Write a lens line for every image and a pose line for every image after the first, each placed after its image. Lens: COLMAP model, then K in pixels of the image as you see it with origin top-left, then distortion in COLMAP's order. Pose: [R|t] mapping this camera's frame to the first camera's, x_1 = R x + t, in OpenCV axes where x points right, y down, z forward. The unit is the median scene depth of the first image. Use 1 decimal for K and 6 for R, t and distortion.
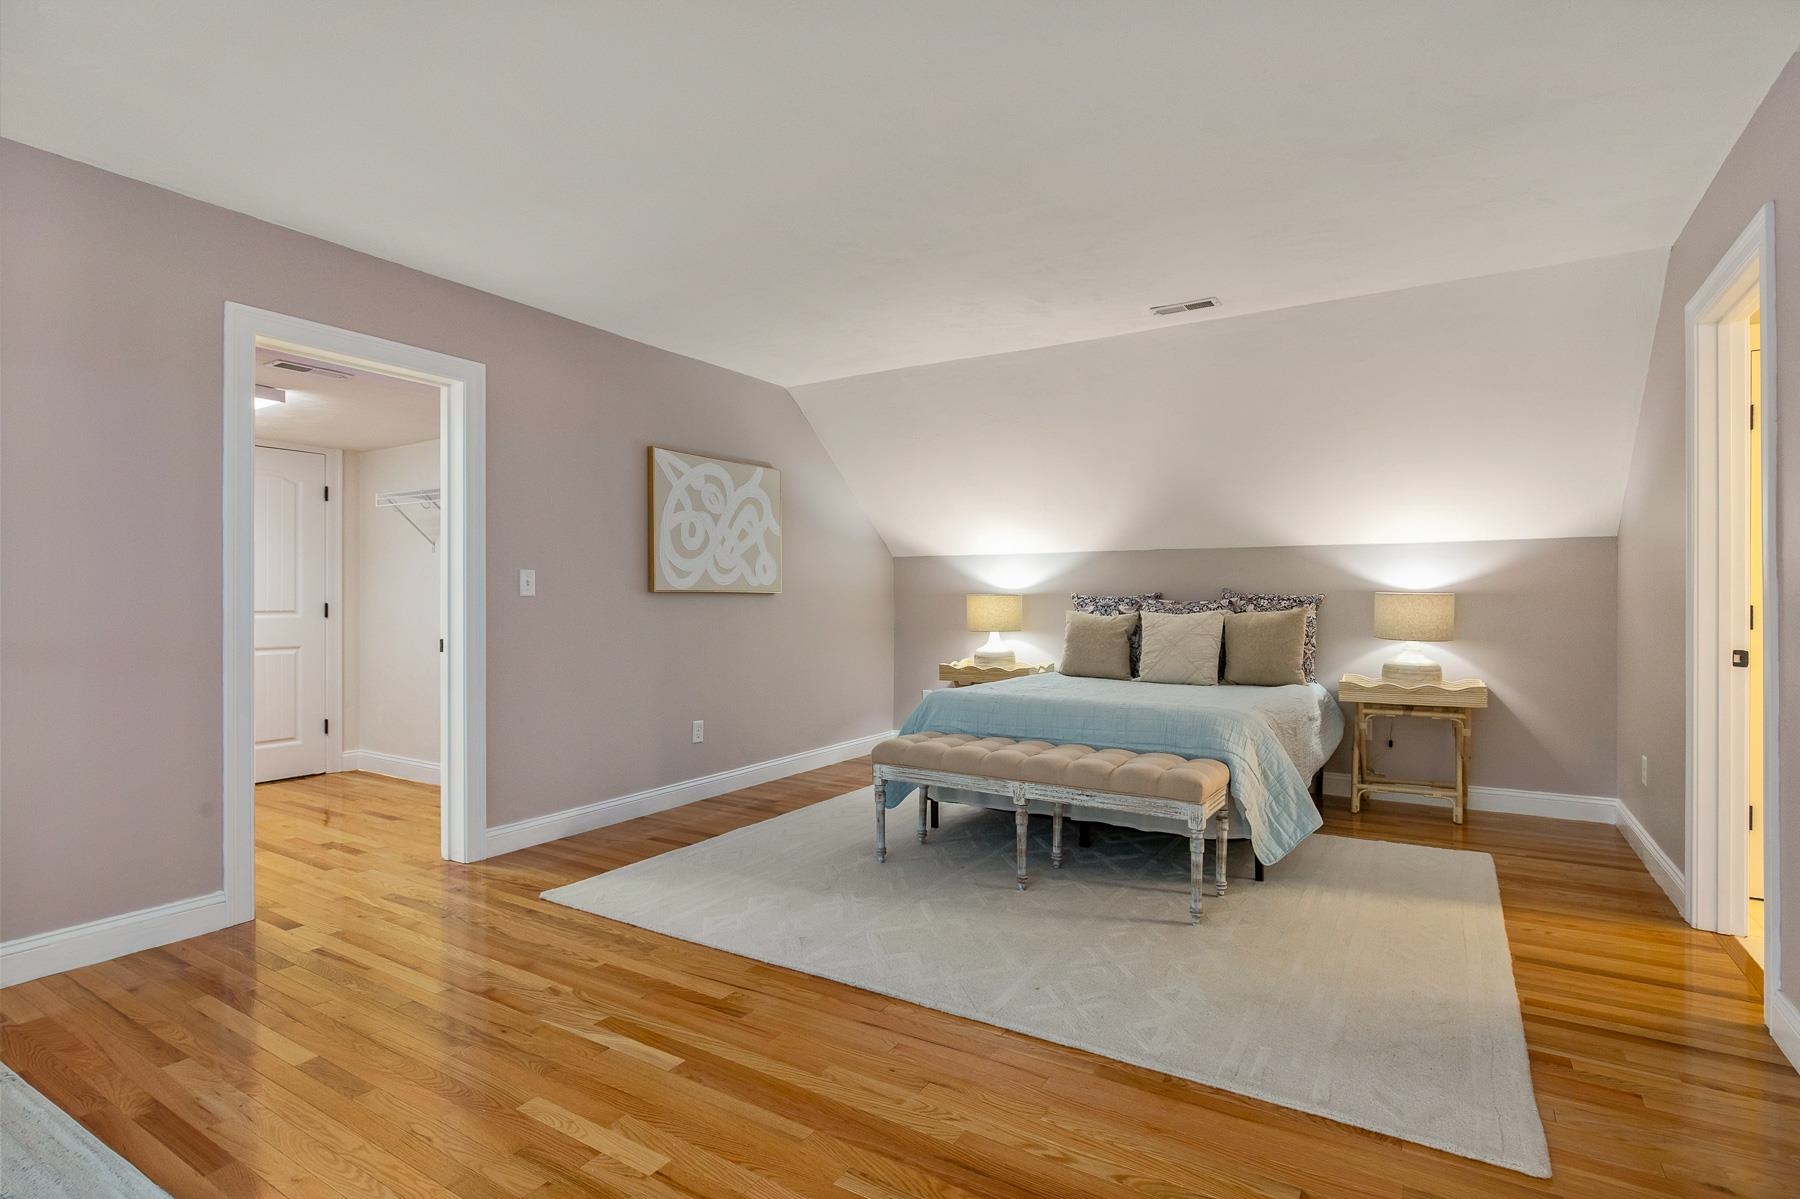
lens RADIAL K [[881.8, 0, 894.9], [0, 881.8, 593.6], [0, 0, 1]] dist [0.002230, -0.000048]
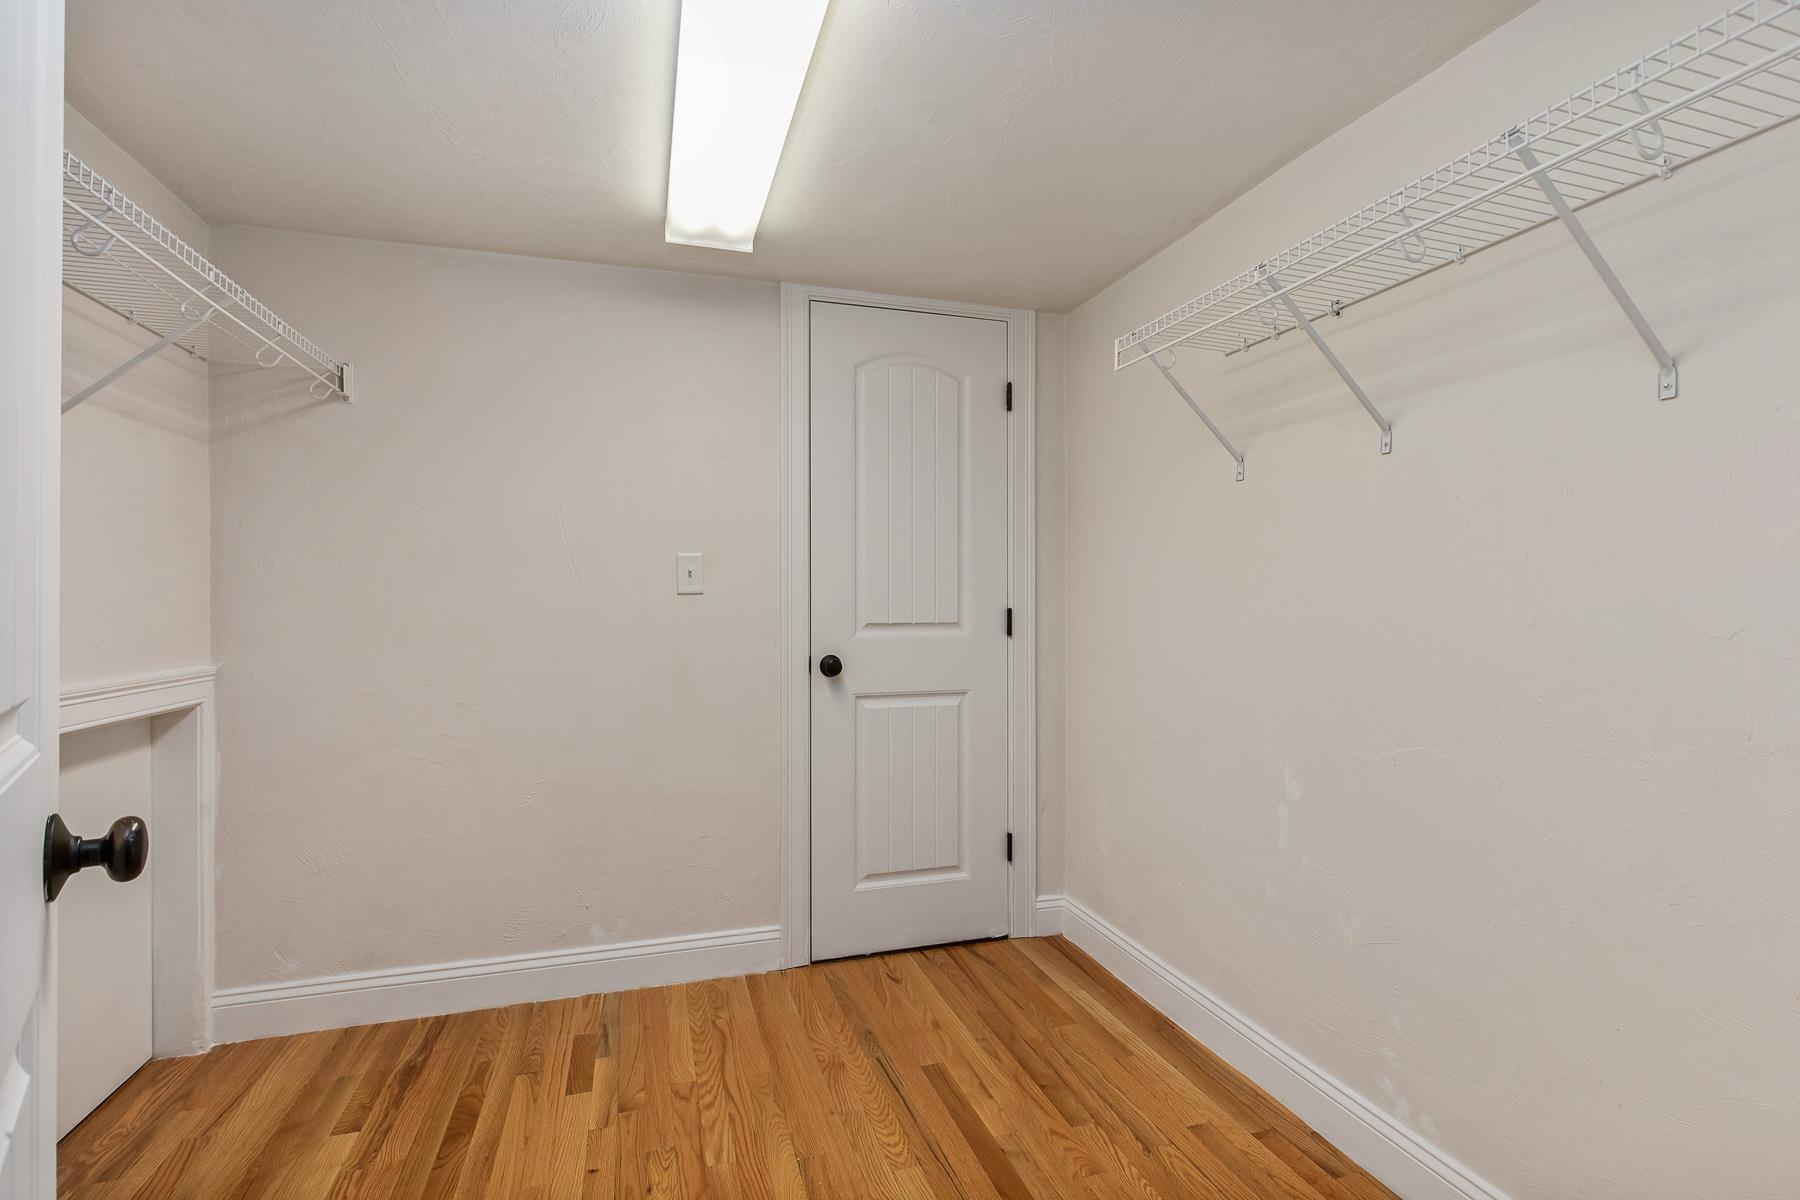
lens RADIAL K [[851.9, 0, 902.5], [0, 851.9, 597.4], [0, 0, 1]] dist [-0.001280, -0.000011]
pose [[0.759091, 0.002733, -0.650979, -0.369961], [0.000759, 0.999987, 0.005084, 0.001639], [0.650984, -0.004354, 0.759079, 0.585523]]
